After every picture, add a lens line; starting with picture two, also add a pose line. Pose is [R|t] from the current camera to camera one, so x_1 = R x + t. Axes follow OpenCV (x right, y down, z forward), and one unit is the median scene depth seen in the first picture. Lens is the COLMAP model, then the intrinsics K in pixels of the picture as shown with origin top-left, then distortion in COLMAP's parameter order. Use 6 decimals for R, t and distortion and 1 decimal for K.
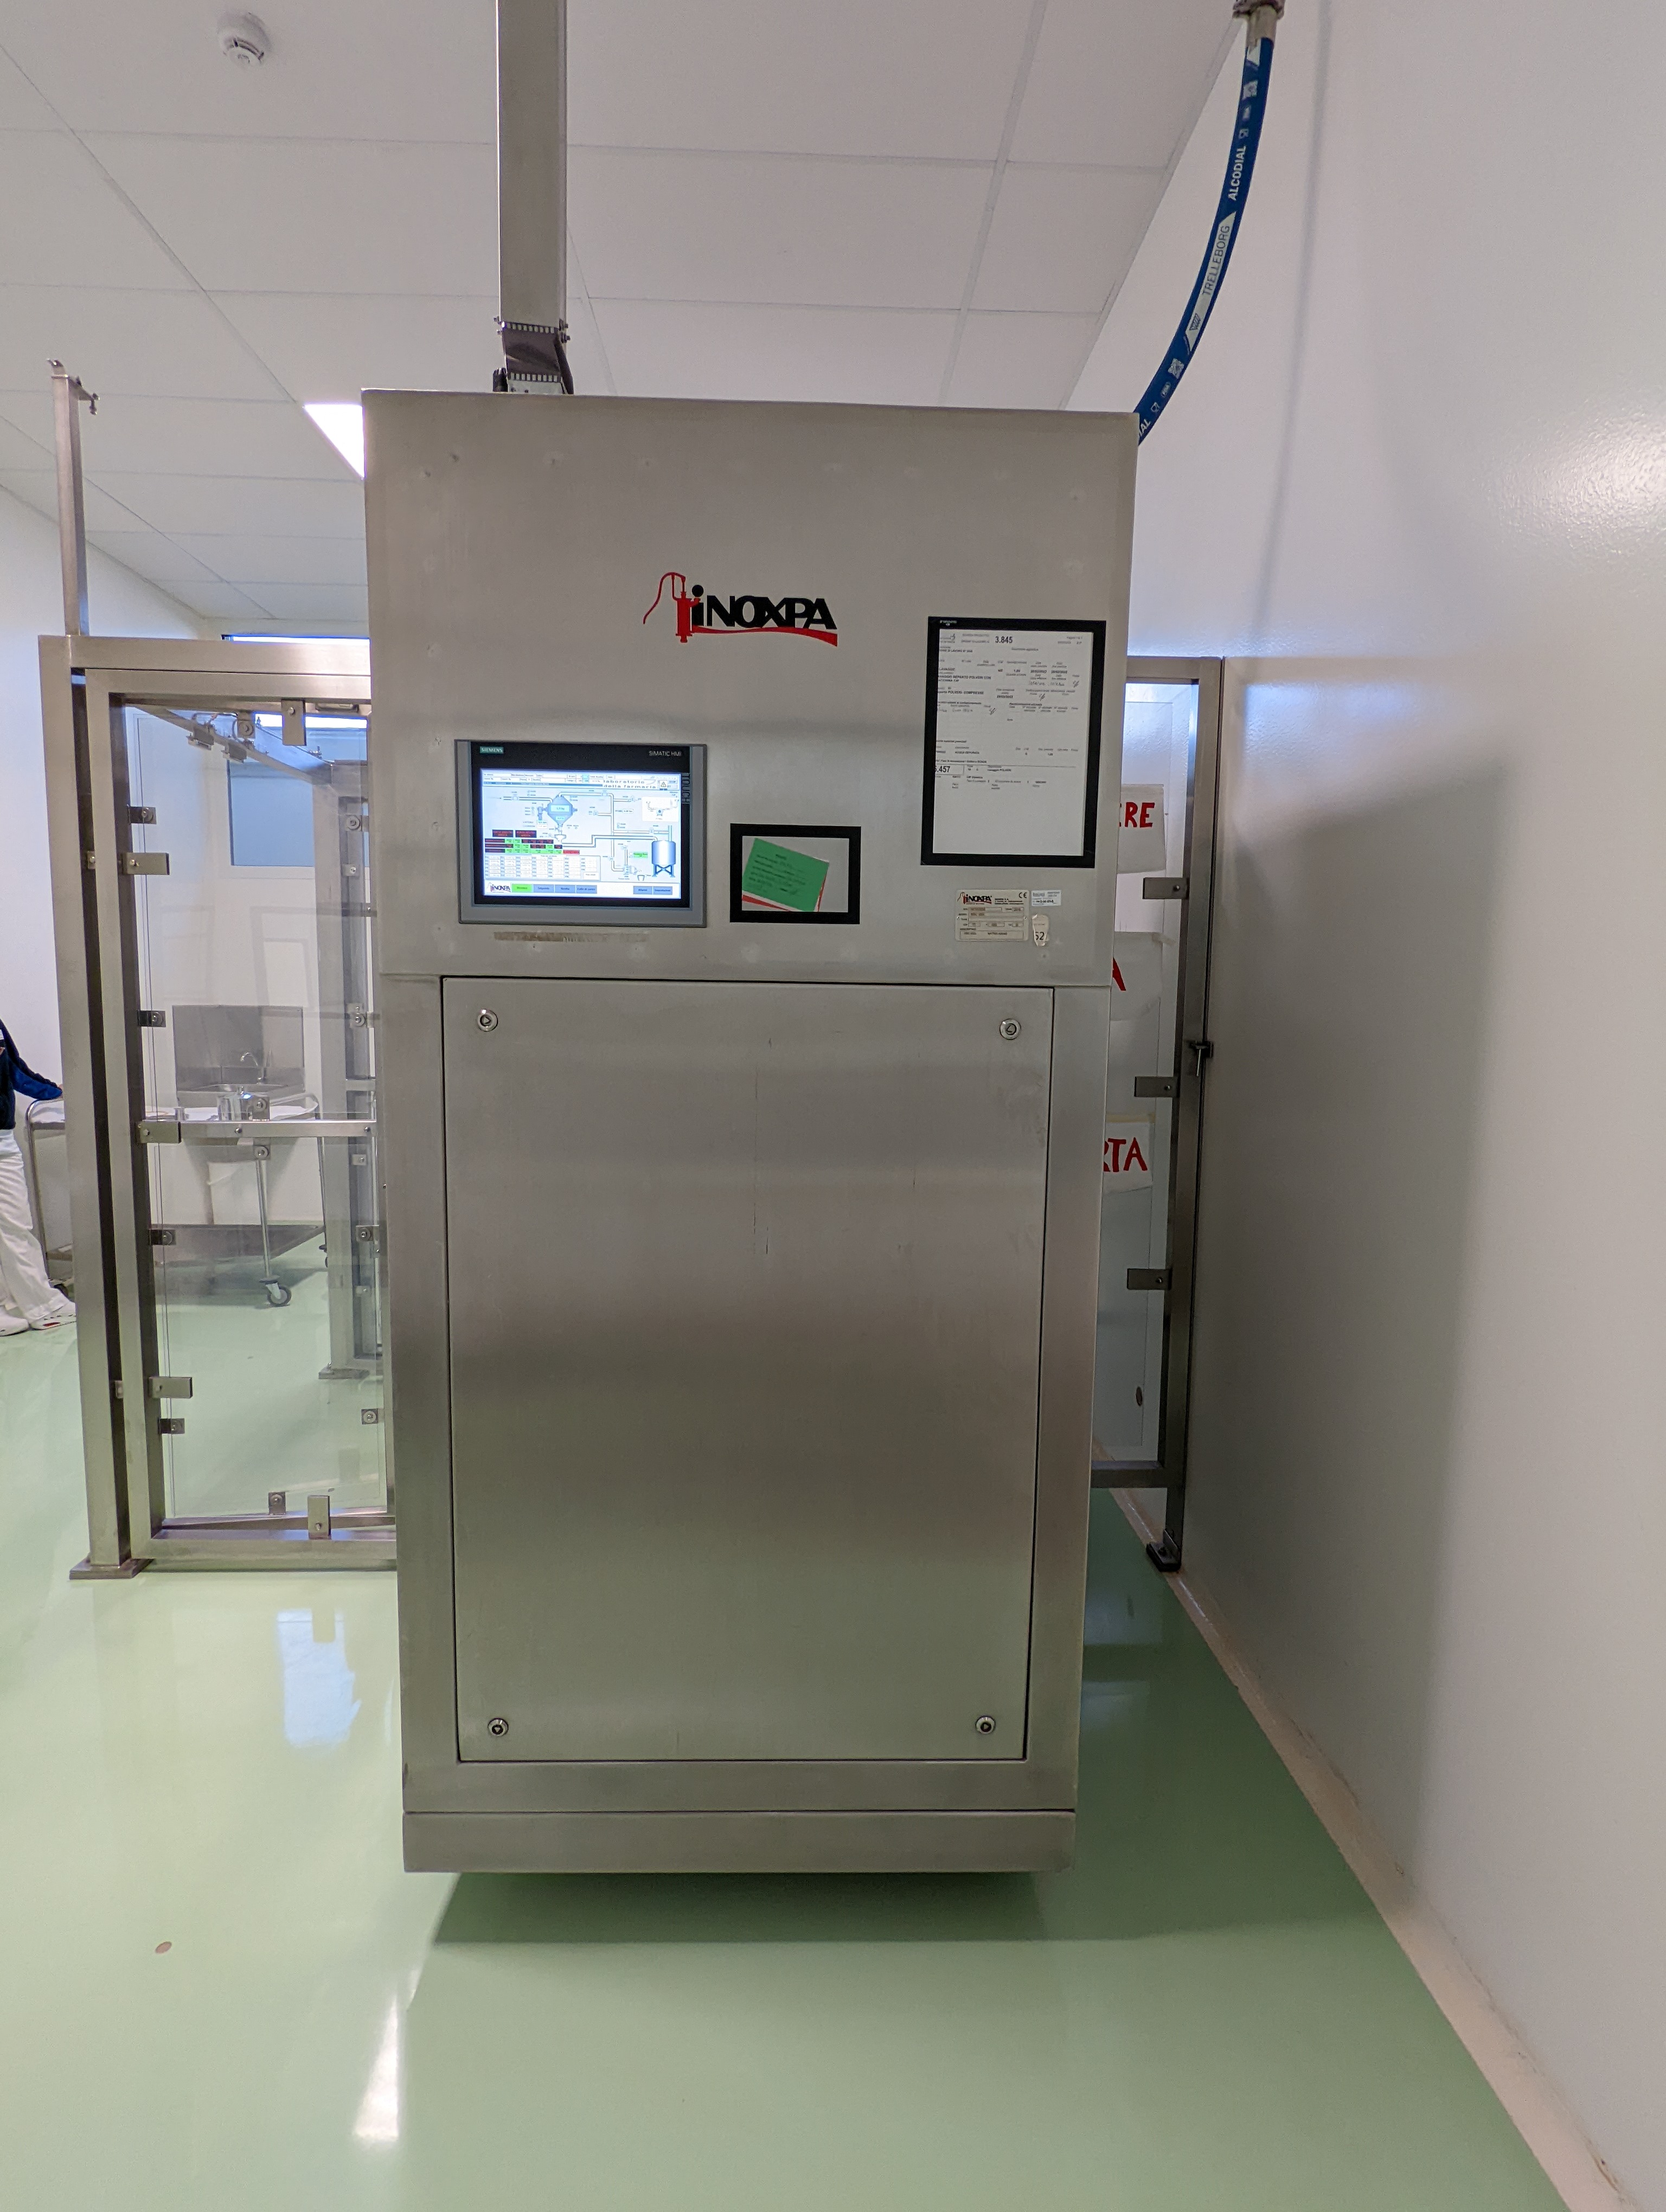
lens RADIAL K [[1075.0, 0, 833.0], [0, 1075.0, 1106.0], [0, 0, 1]] dist [0.002277, -0.000544]
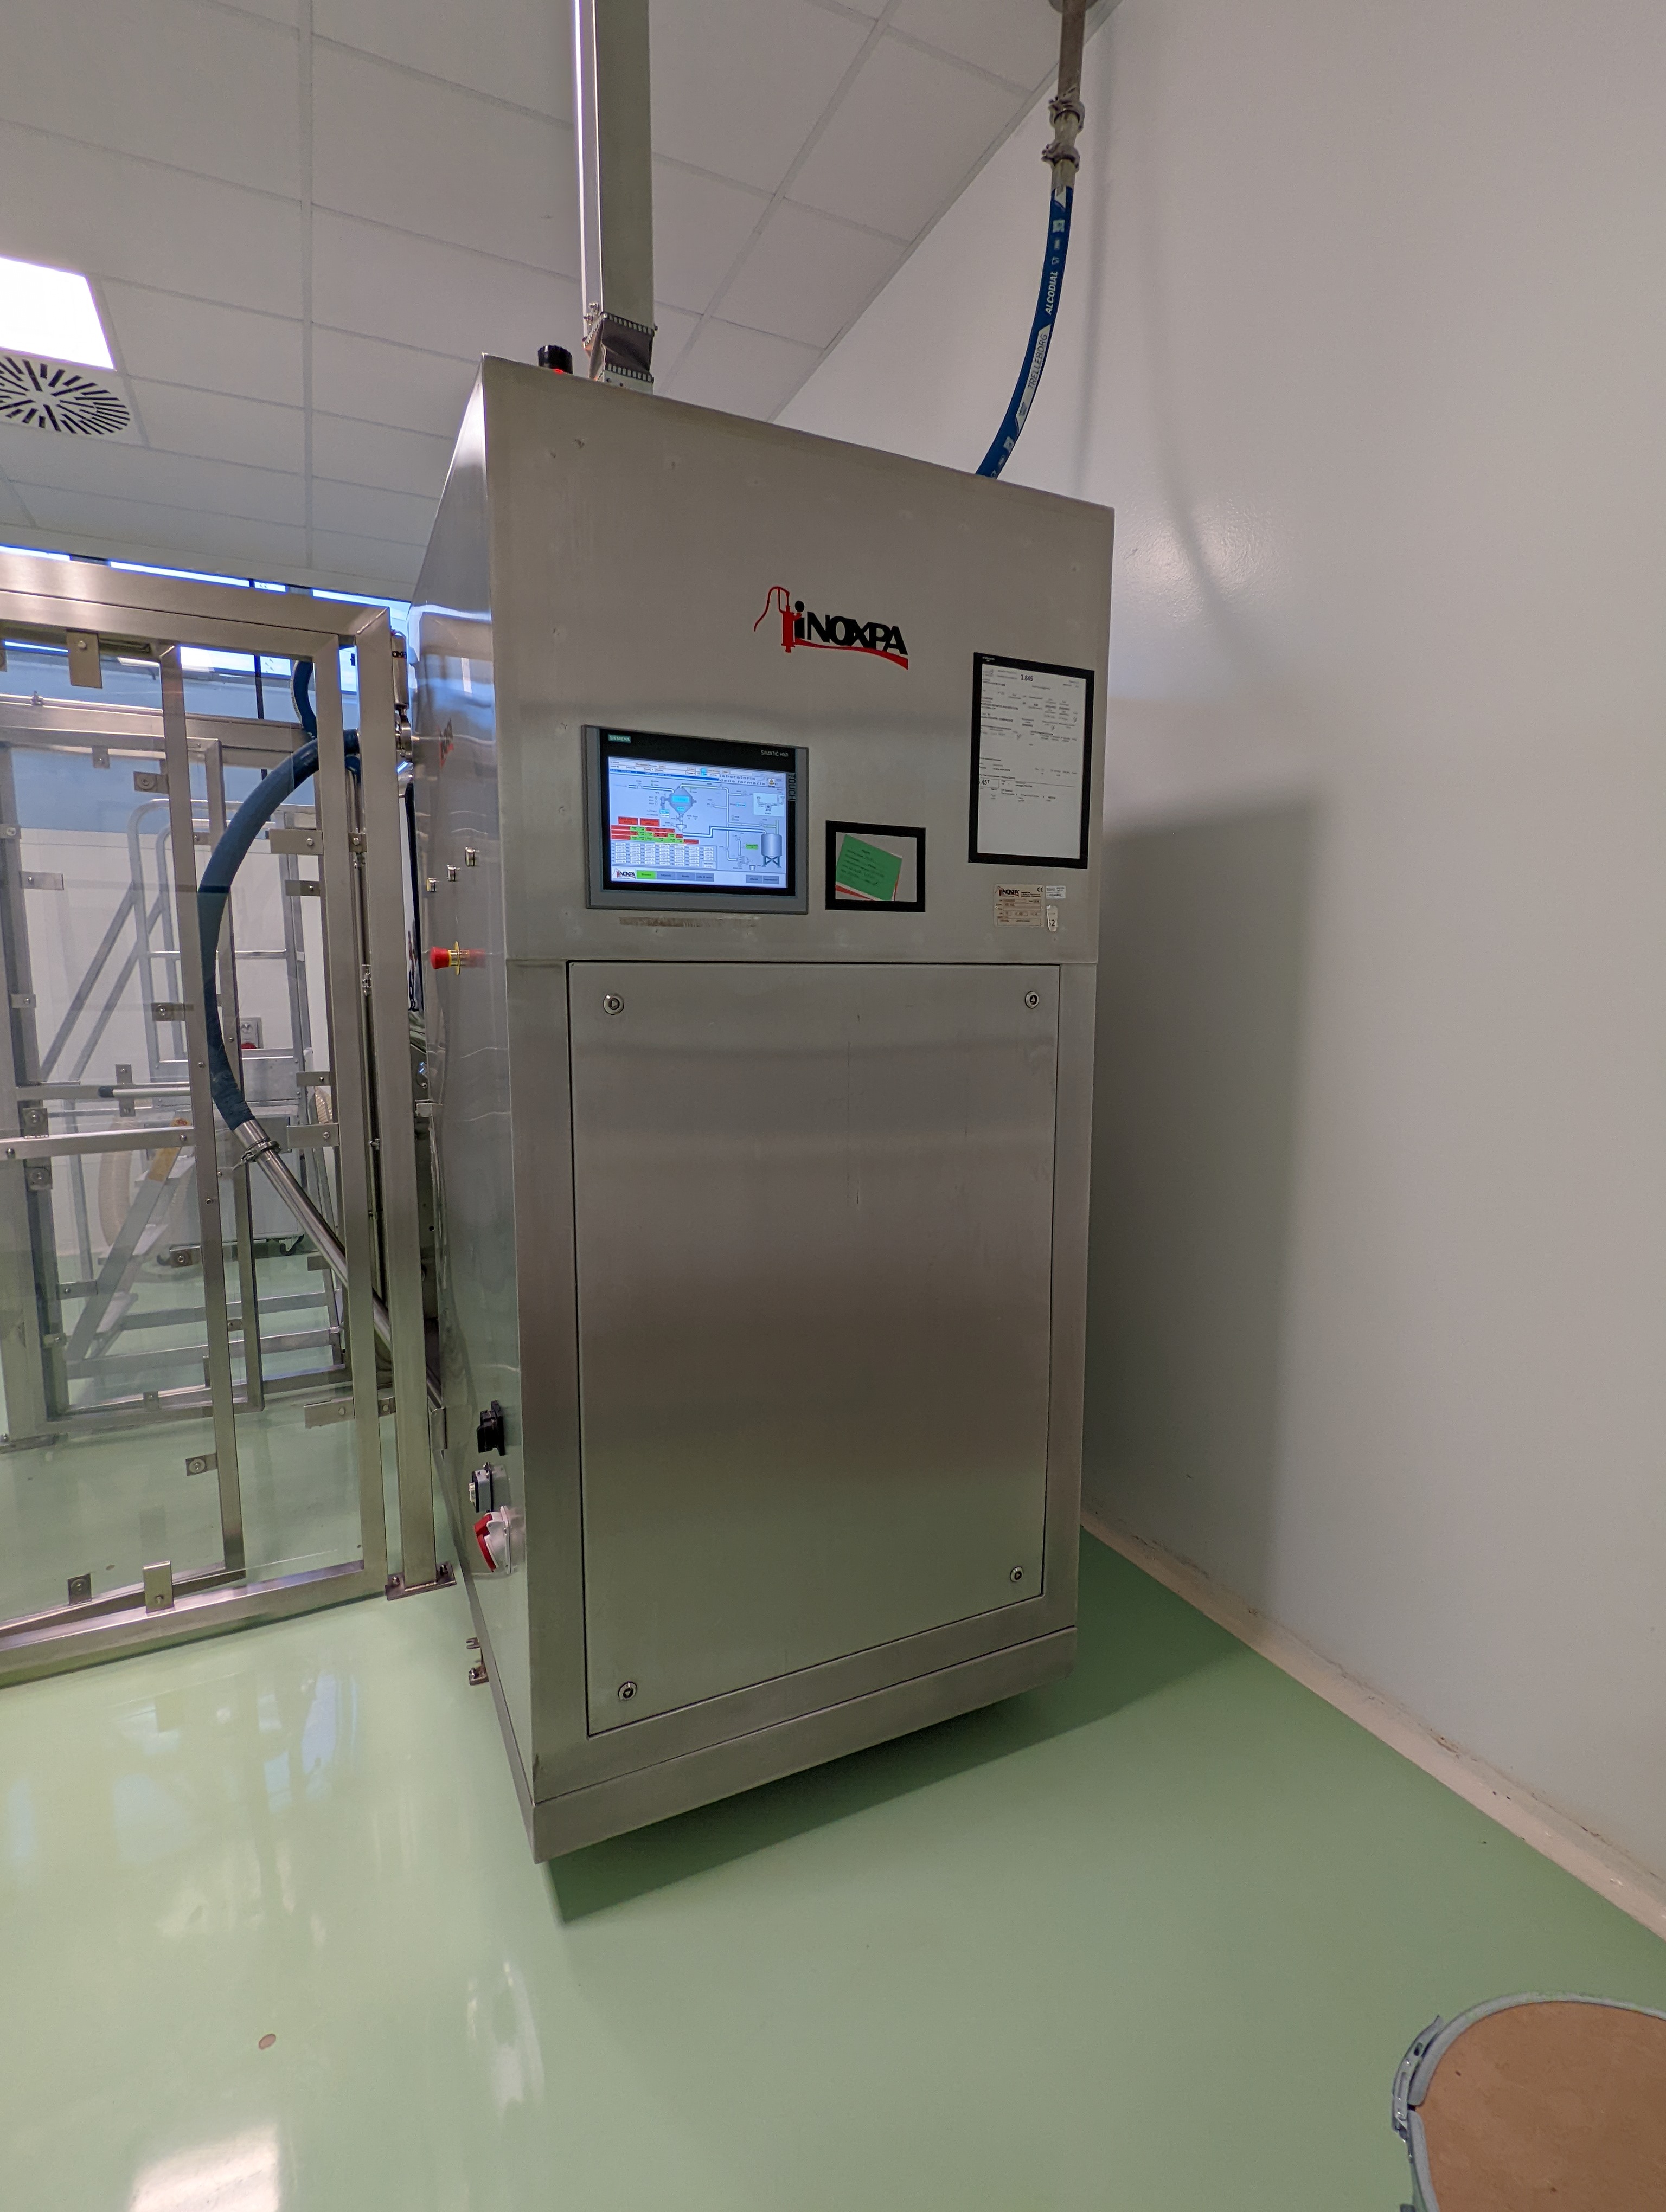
lens RADIAL K [[1075.0, 0, 833.0], [0, 1075.0, 1106.0], [0, 0, 1]] dist [0.002277, -0.000544]
pose [[0.907545, -0.066364, 0.414678, -0.569484], [0.057199, 0.997767, 0.034496, -0.006408], [-0.416041, -0.007588, 0.909314, -0.015062]]
